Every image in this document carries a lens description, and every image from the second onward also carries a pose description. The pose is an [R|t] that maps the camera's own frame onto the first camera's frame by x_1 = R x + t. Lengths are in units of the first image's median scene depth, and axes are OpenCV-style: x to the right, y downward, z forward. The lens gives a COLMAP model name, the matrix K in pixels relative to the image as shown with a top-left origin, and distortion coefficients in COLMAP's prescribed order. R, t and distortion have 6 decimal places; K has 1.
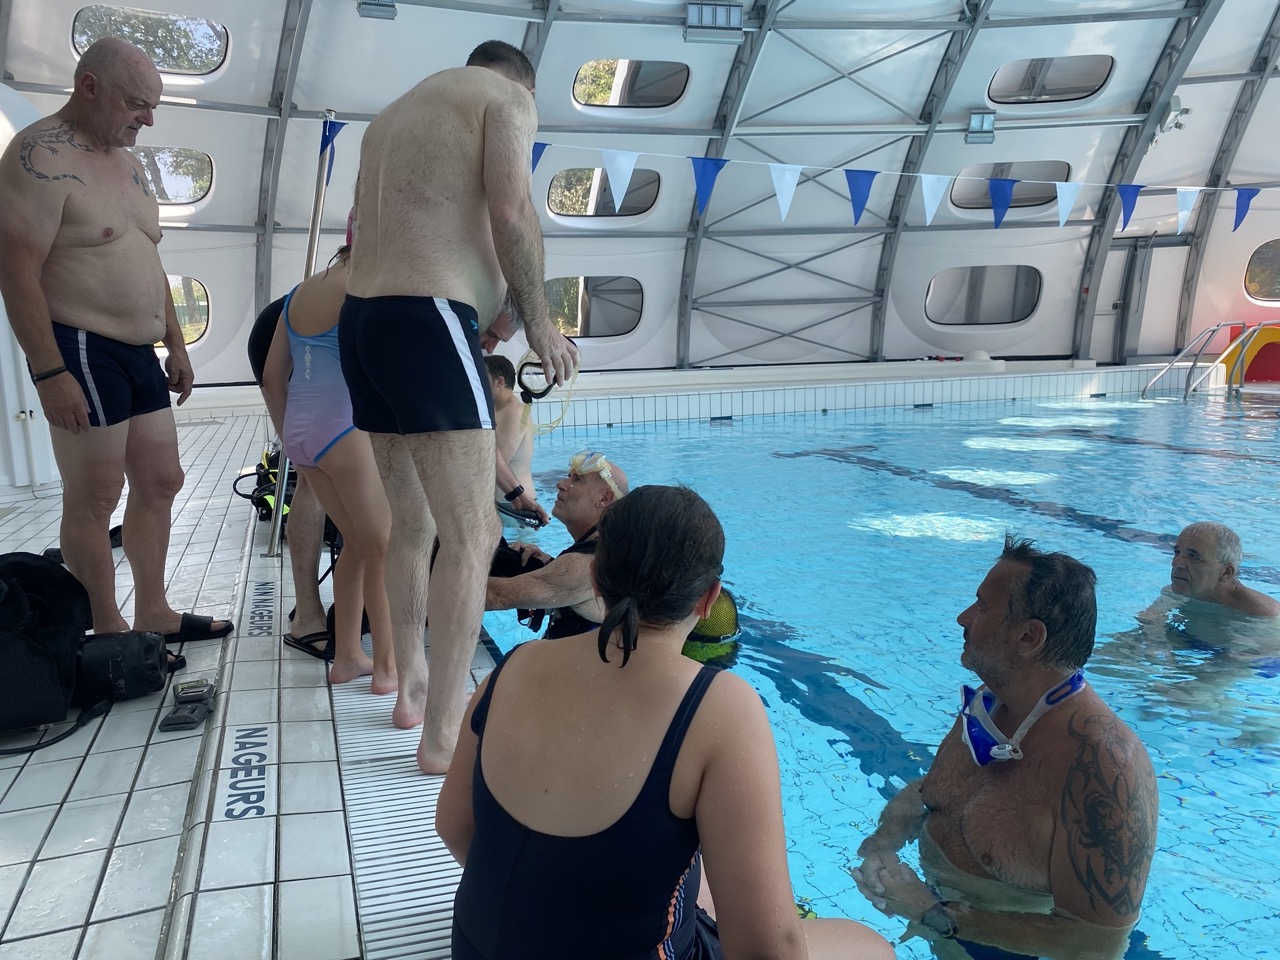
lens RADIAL K [[976.4, 0, 633.8], [0, 976.4, 488.2], [0, 0, 1]] dist [0.012168, -0.005677]
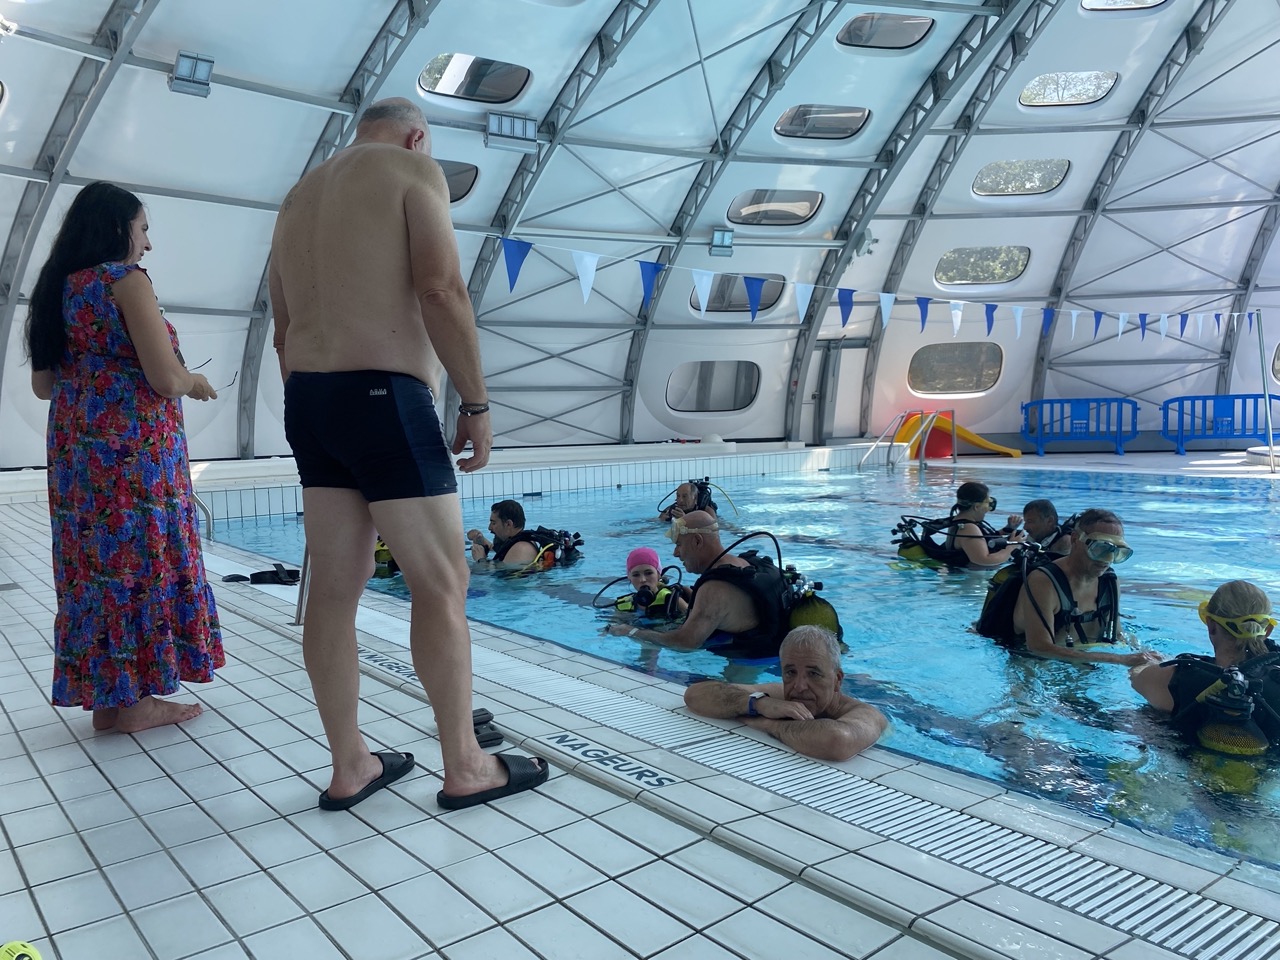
lens RADIAL K [[976.8, 0, 639.6], [0, 976.8, 500.8], [0, 0, 1]] dist [0.016860, -0.006515]
pose [[0.935923, -0.027937, 0.351094, -0.147900], [0.056116, 0.995943, -0.070344, 0.012846], [-0.347704, 0.085538, 0.933694, -0.023751]]
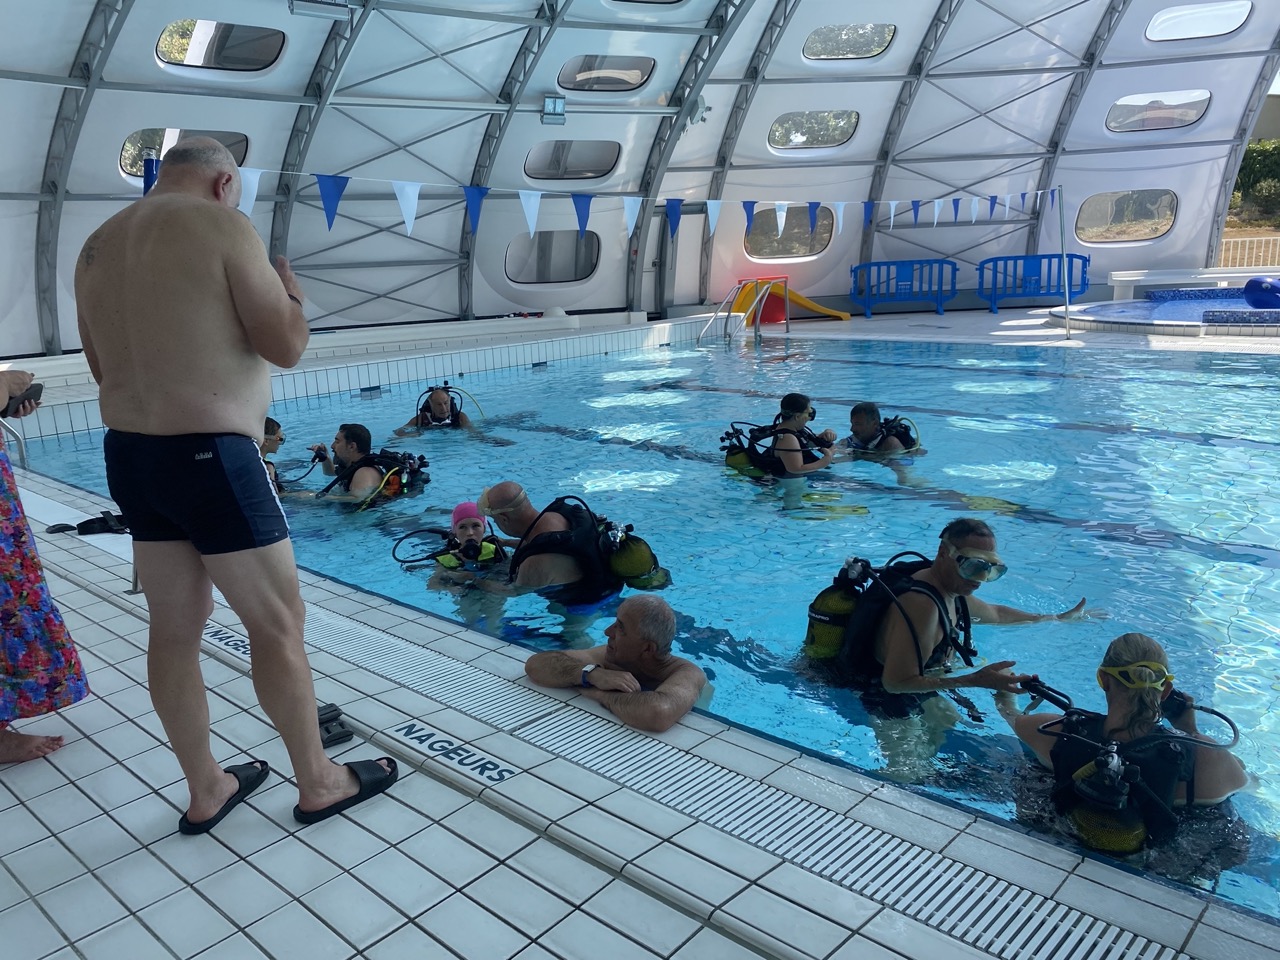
lens RADIAL K [[976.4, 0, 633.8], [0, 976.4, 488.2], [0, 0, 1]] dist [0.012168, -0.005677]
pose [[0.872453, -0.128437, 0.471518, -0.145249], [0.098011, 0.991229, 0.088650, -0.027554], [-0.478769, -0.031129, 0.877389, -0.042130]]
